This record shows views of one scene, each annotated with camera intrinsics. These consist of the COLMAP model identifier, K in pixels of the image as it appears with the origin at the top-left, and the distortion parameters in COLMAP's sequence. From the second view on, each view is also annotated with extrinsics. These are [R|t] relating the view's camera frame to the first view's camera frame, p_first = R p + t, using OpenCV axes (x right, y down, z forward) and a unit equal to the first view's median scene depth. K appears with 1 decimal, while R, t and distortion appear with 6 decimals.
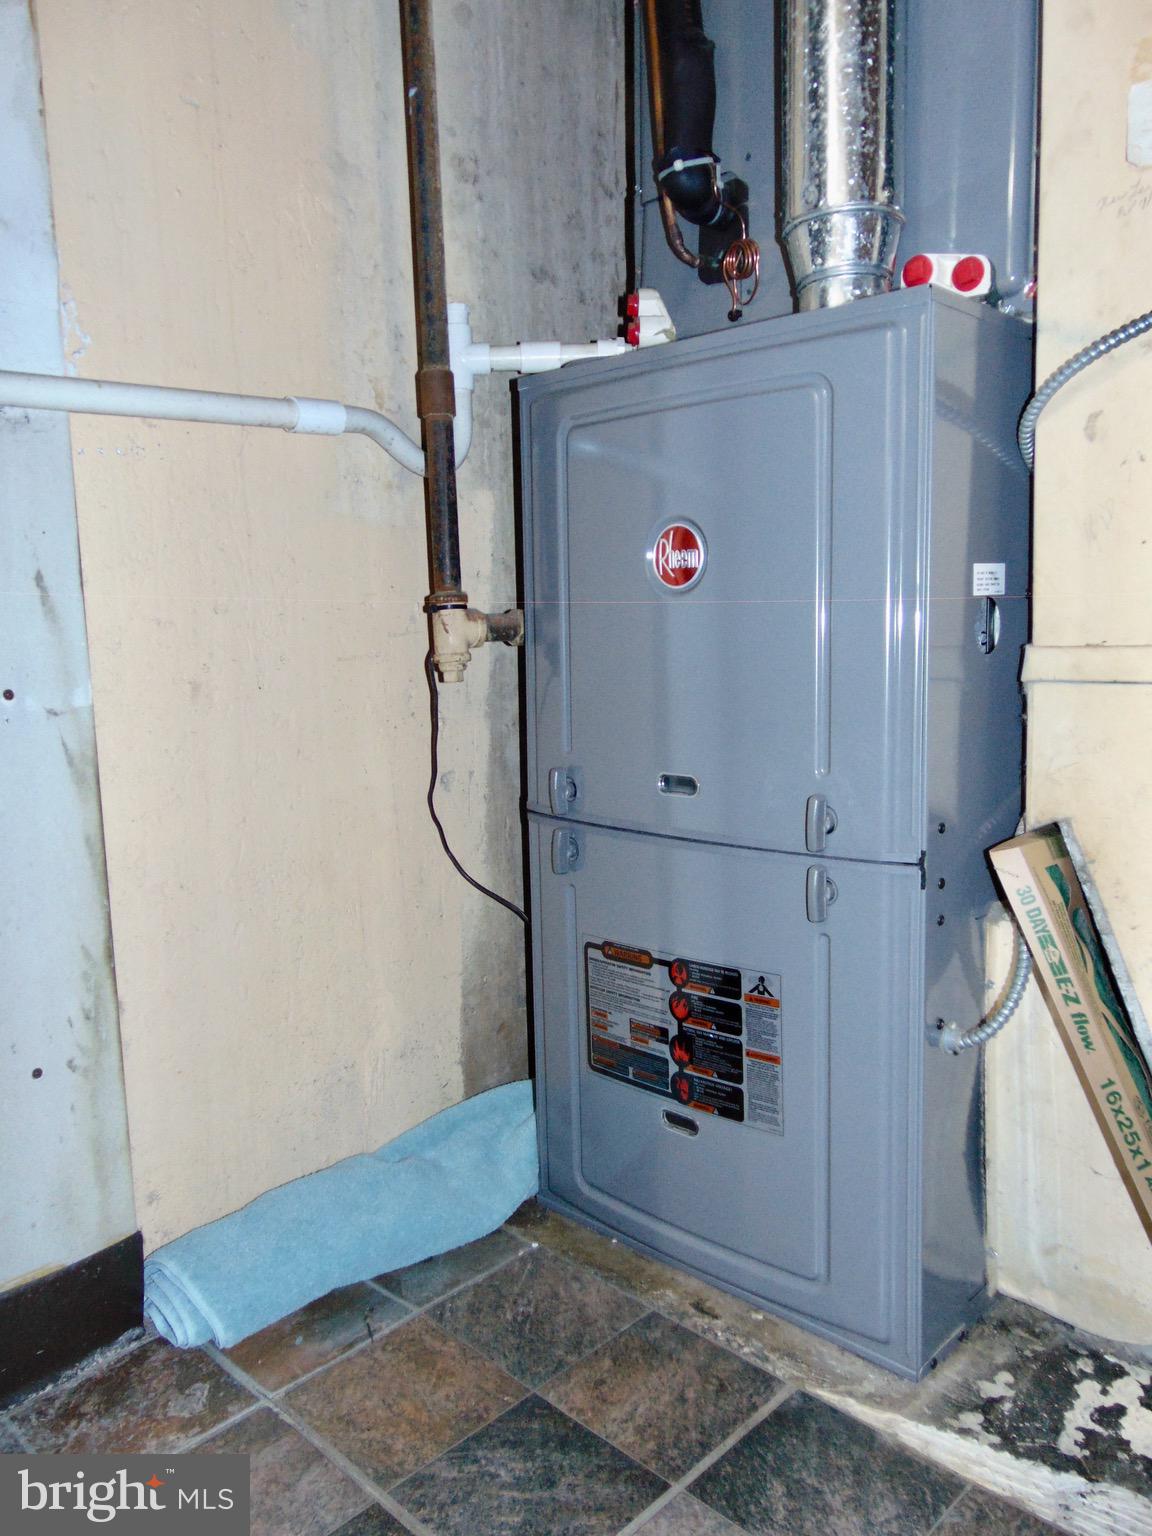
lens RADIAL K [[1137.1, 0, 569.9], [0, 1137.1, 758.9], [0, 0, 1]] dist [-0.011926, 0.027200]
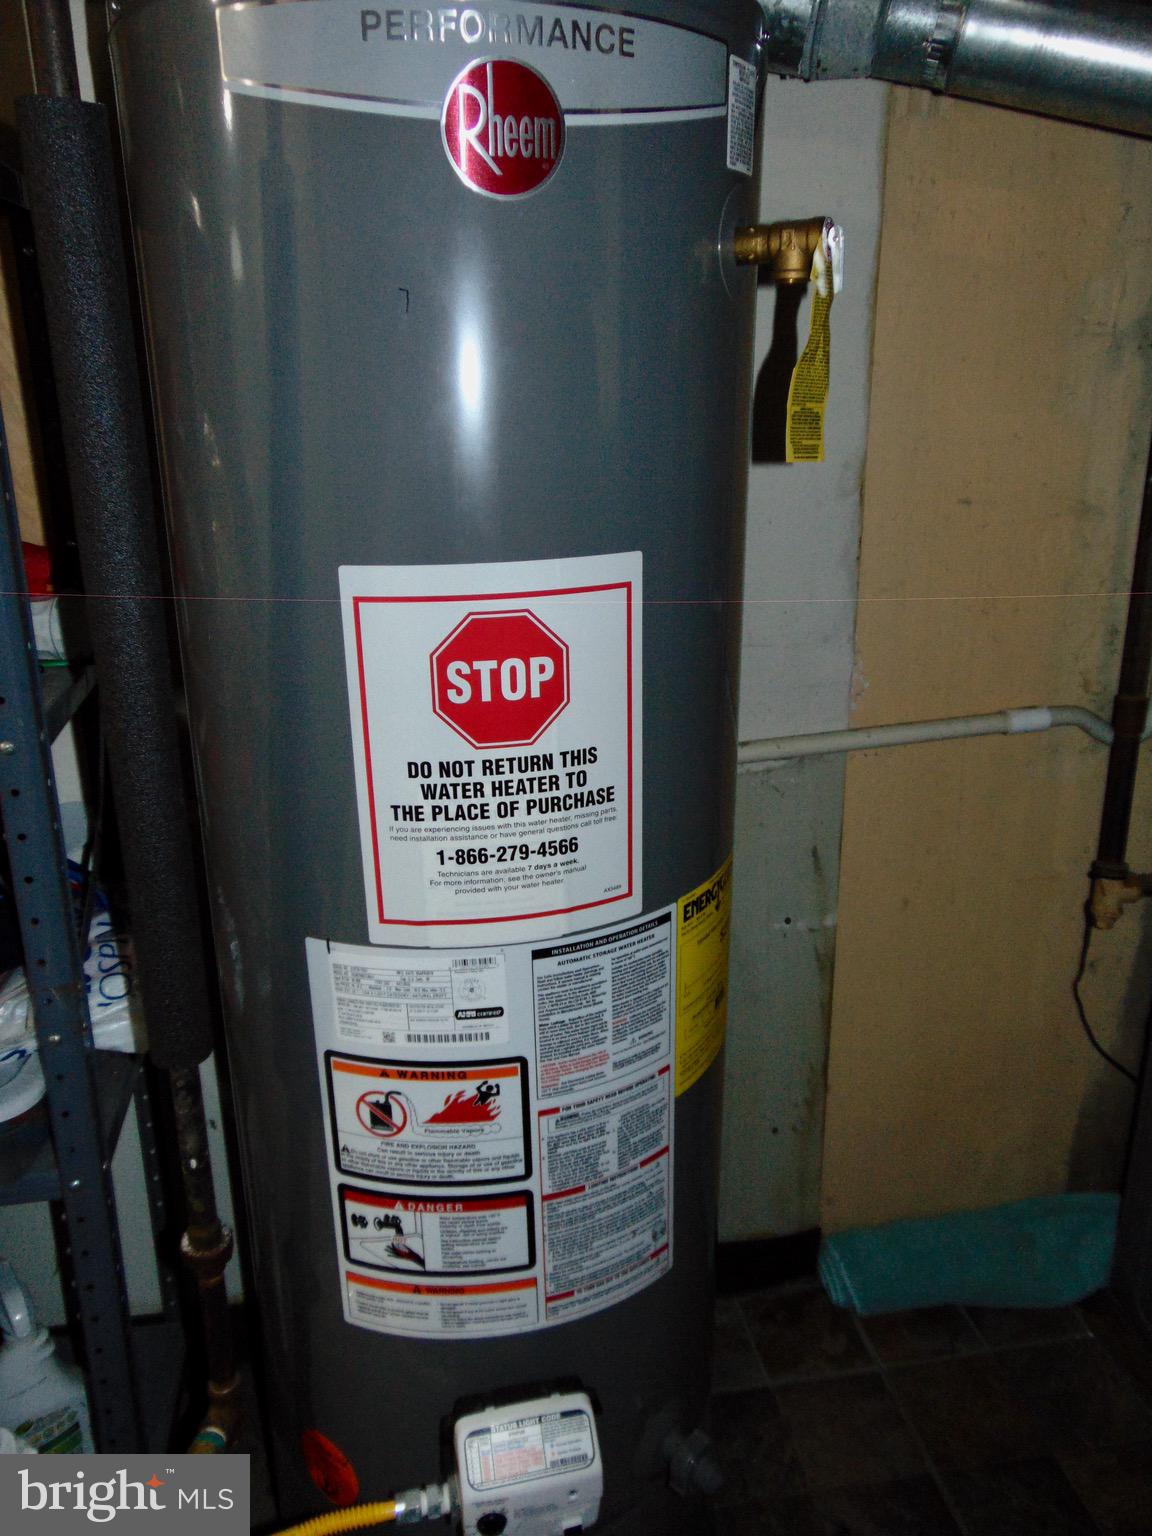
lens RADIAL K [[1137.1, 0, 570.6], [0, 1137.1, 774.7], [0, 0, 1]] dist [-0.011926, 0.027200]
pose [[0.809485, 0.198167, -0.552688, 0.090248], [-0.081673, 0.970174, 0.228236, -0.510958], [0.581433, -0.139614, 0.801526, -0.376468]]
